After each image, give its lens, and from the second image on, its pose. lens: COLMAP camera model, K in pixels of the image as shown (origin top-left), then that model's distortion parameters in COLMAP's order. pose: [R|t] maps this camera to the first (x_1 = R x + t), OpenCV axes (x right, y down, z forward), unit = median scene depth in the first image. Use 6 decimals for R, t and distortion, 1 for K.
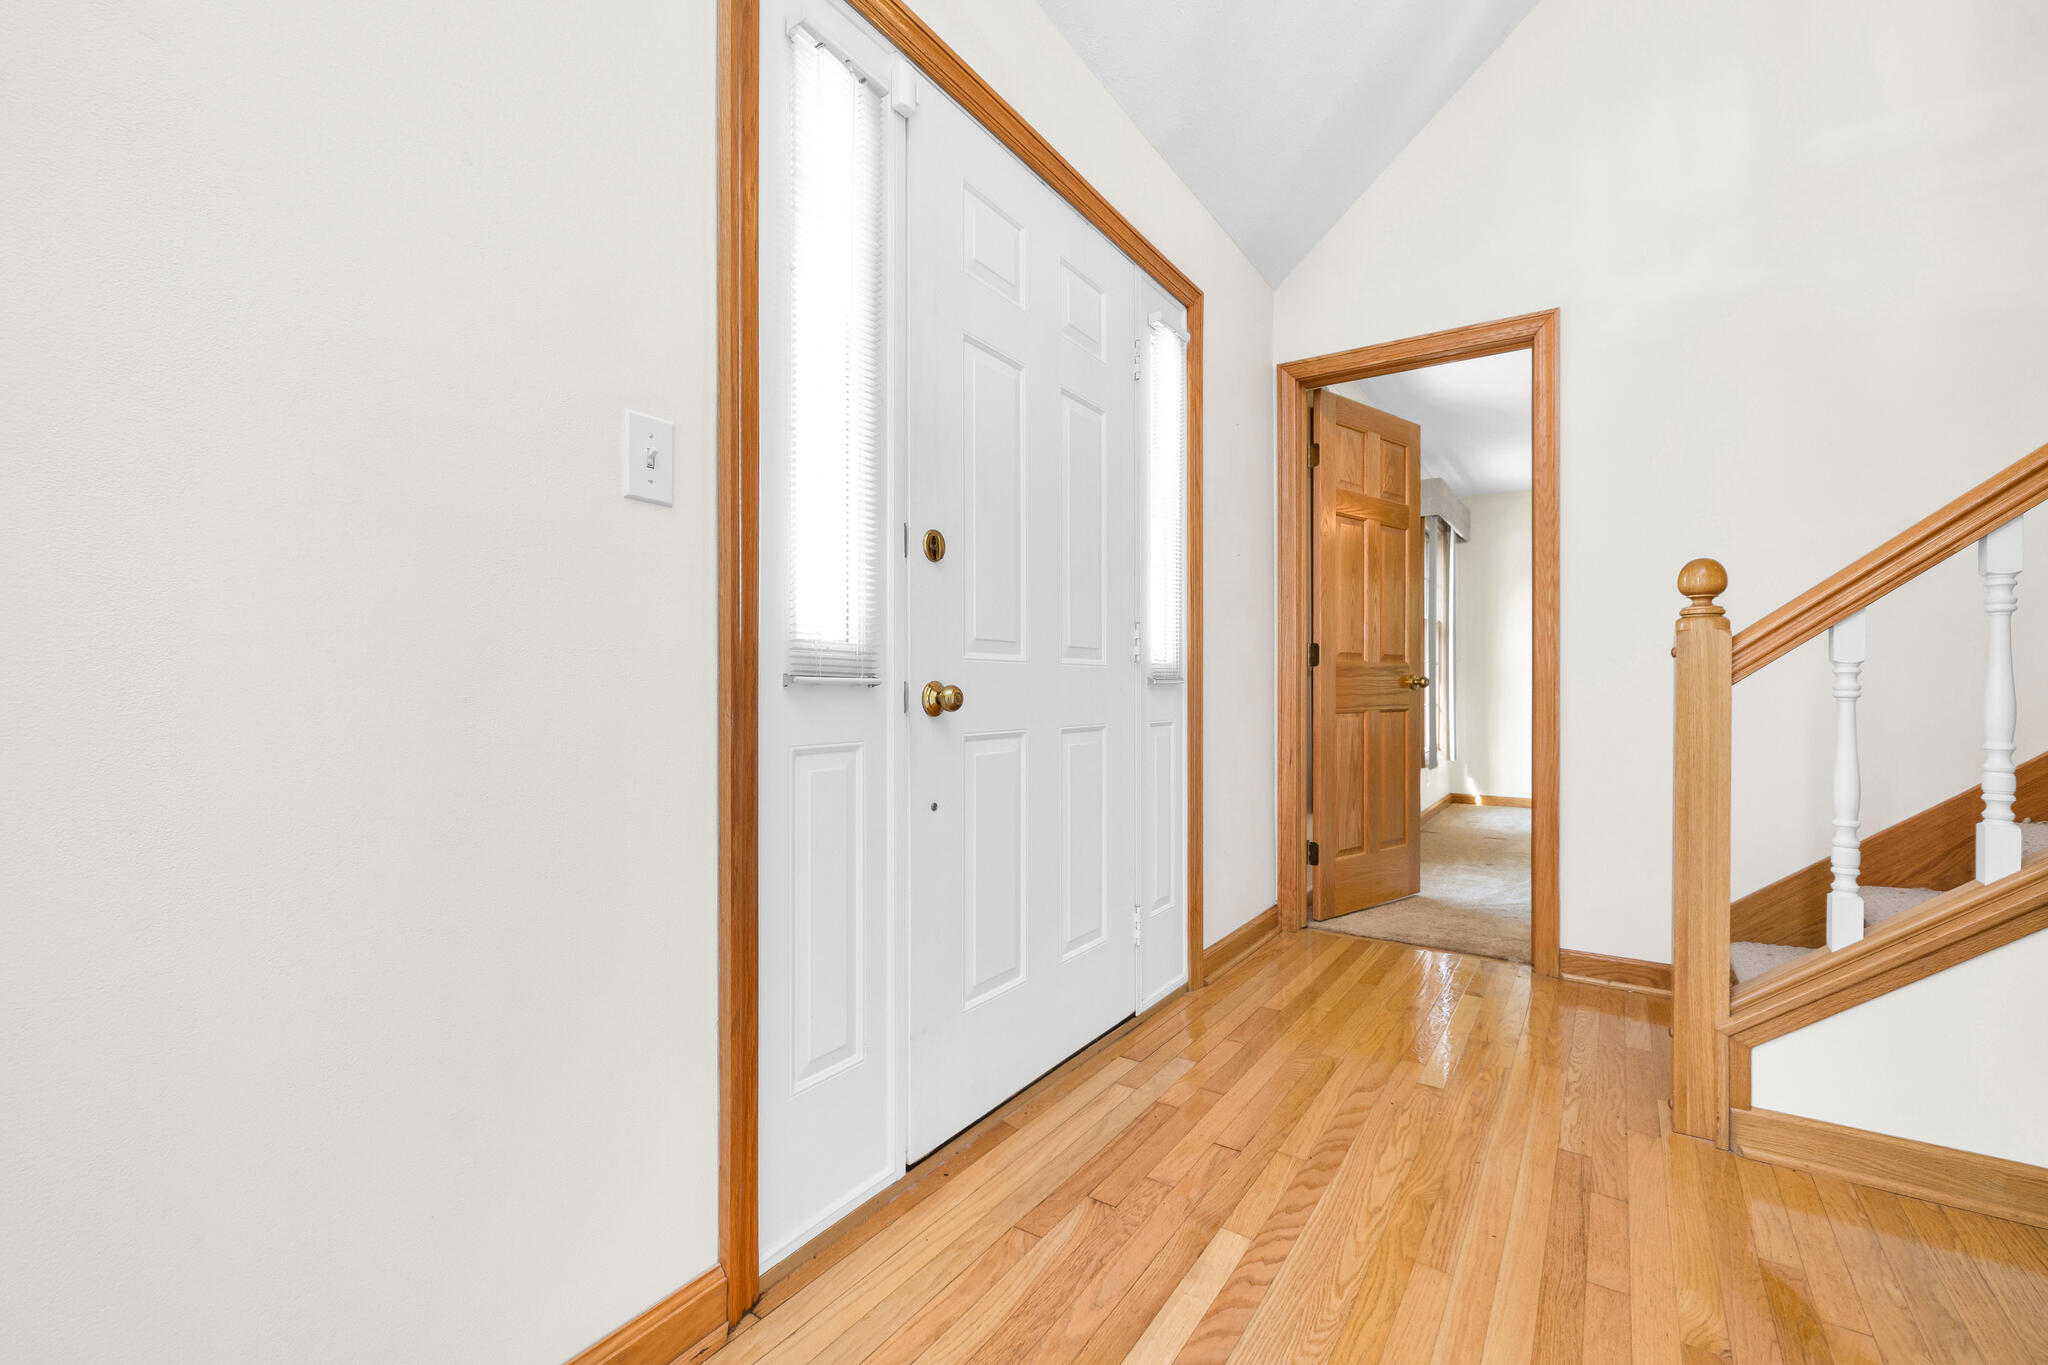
lens RADIAL K [[872.0, 0, 1041.5], [0, 872.0, 682.5], [0, 0, 1]] dist [0.001010, -0.000230]
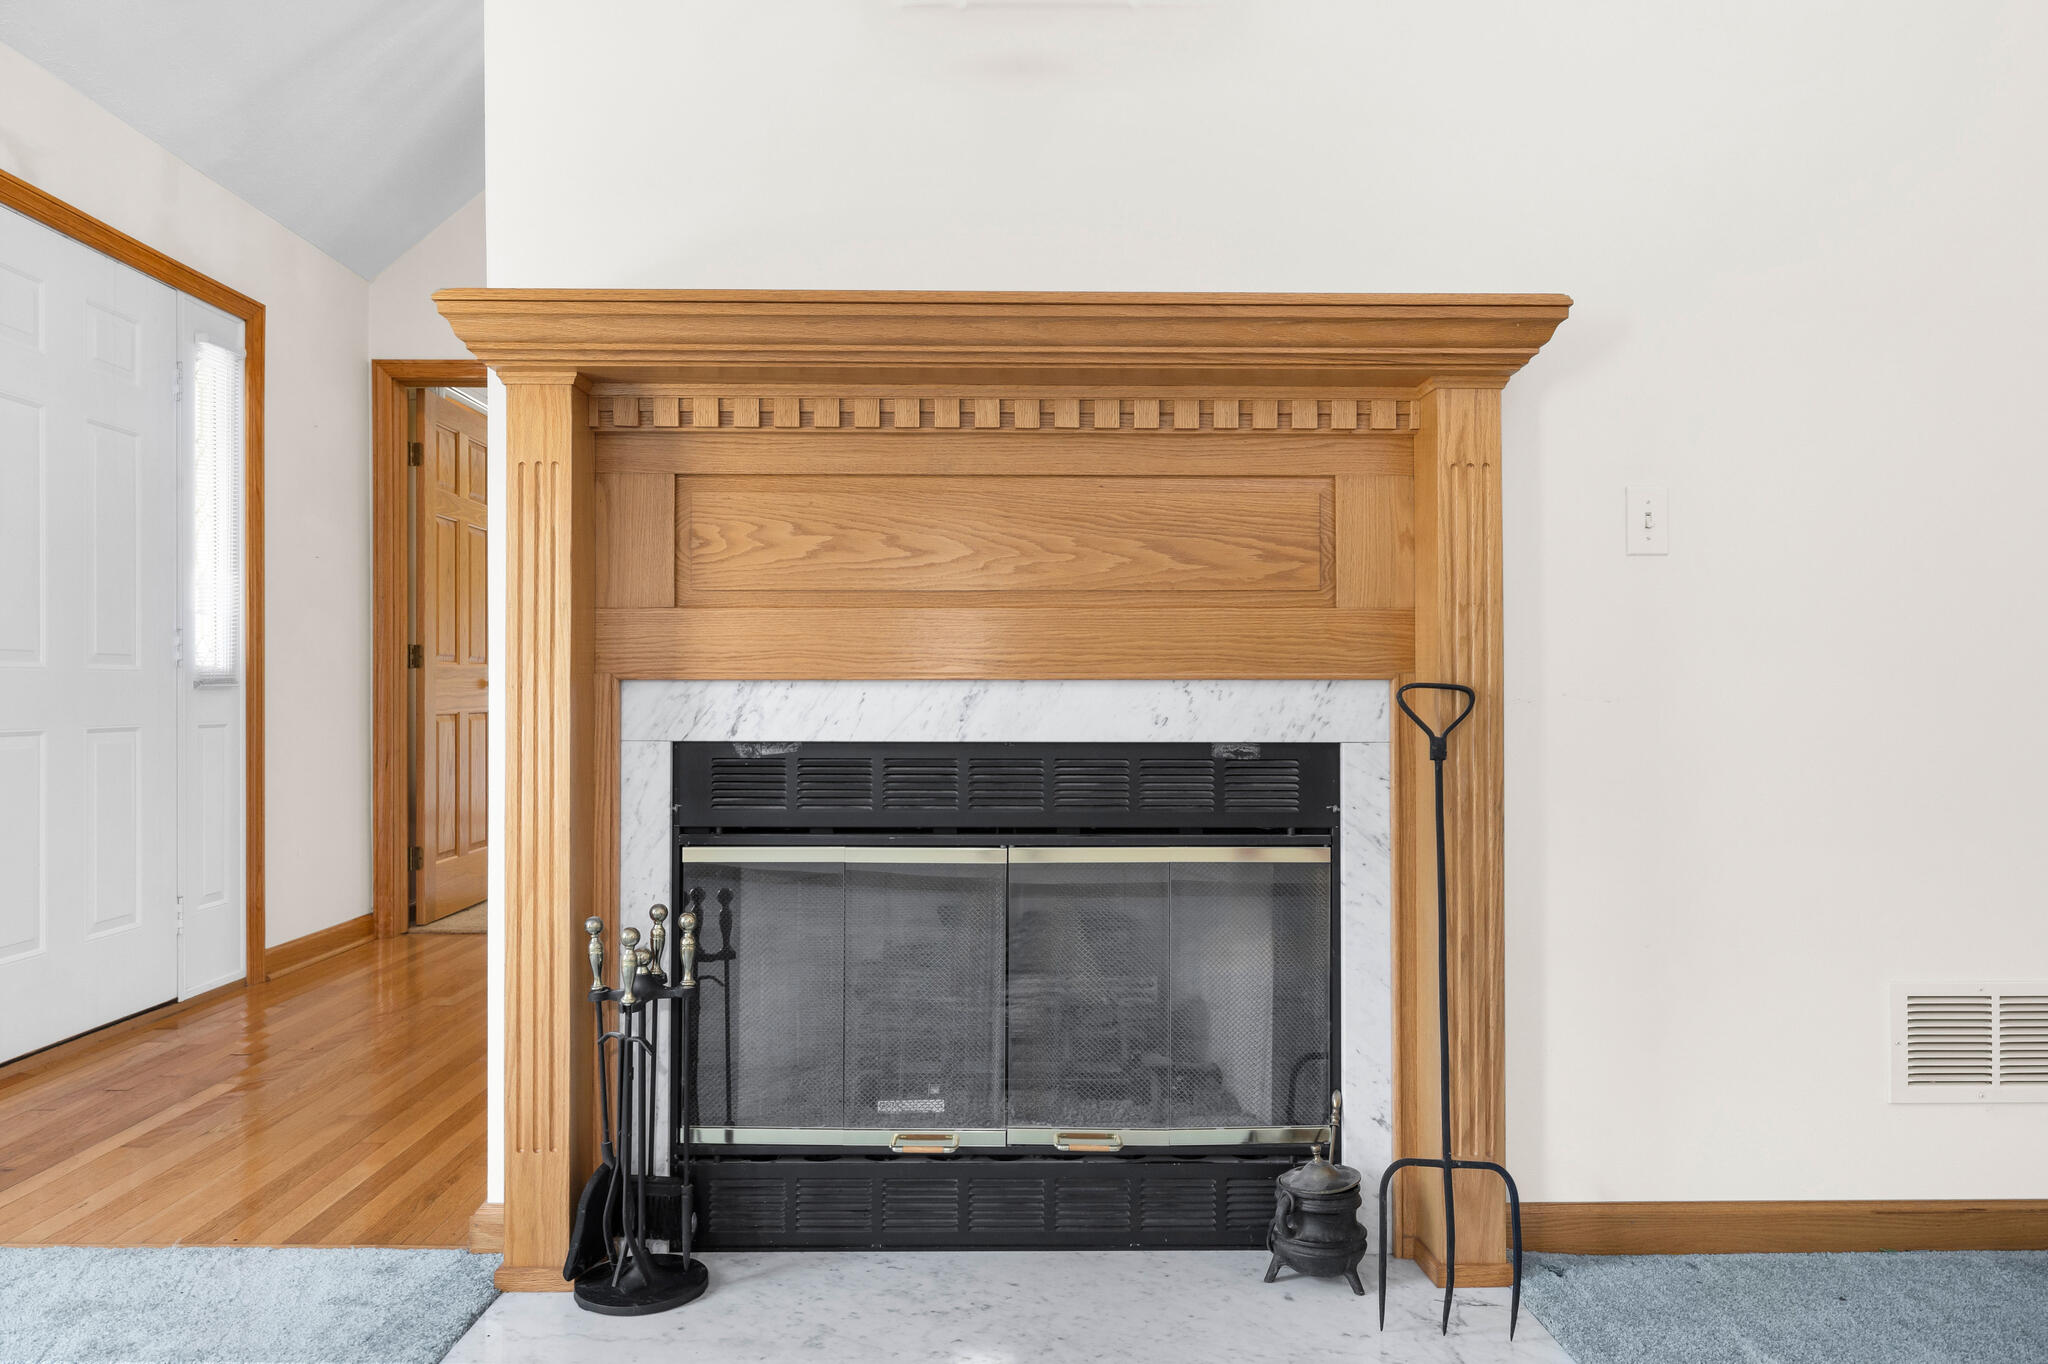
lens RADIAL K [[1363.5, 0, 1030.1], [0, 1363.5, 672.8], [0, 0, 1]] dist [0.000608, -0.003347]
pose [[0.832875, -0.000566, 0.553461, 0.051953], [0.005222, 0.999963, -0.006835, 0.000808], [-0.553437, 0.008582, 0.832847, -0.910193]]
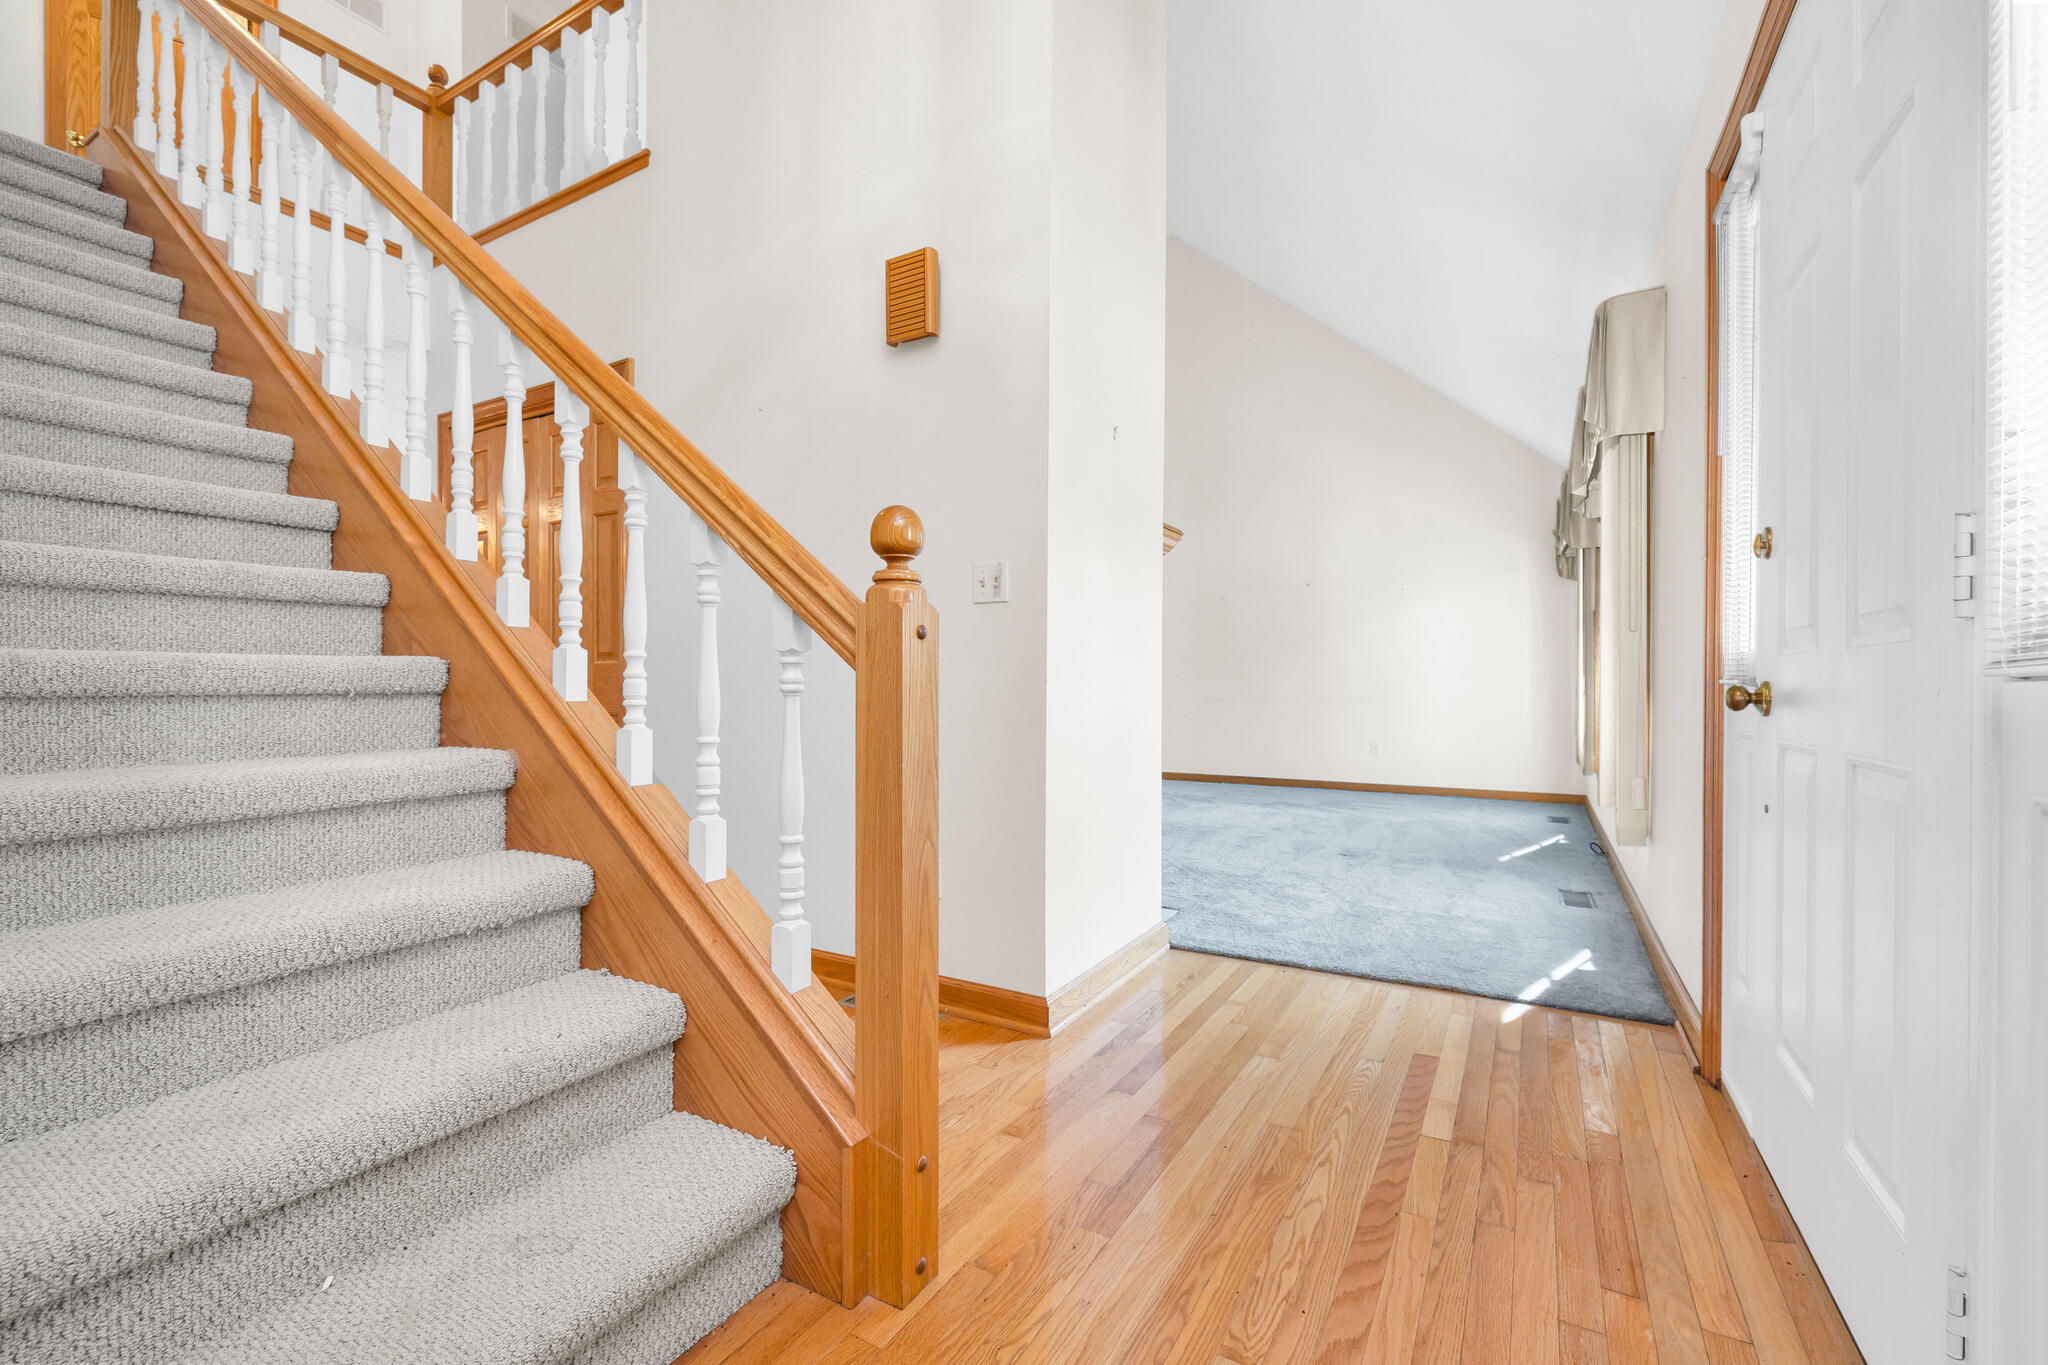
lens RADIAL K [[872.0, 0, 1033.8], [0, 872.0, 676.1], [0, 0, 1]] dist [0.001010, -0.000230]
pose [[-0.998196, -0.011390, -0.058954, 0.506489], [-0.010807, 0.999890, -0.010203, 0.005628], [0.059064, -0.009548, -0.998209, 1.287017]]
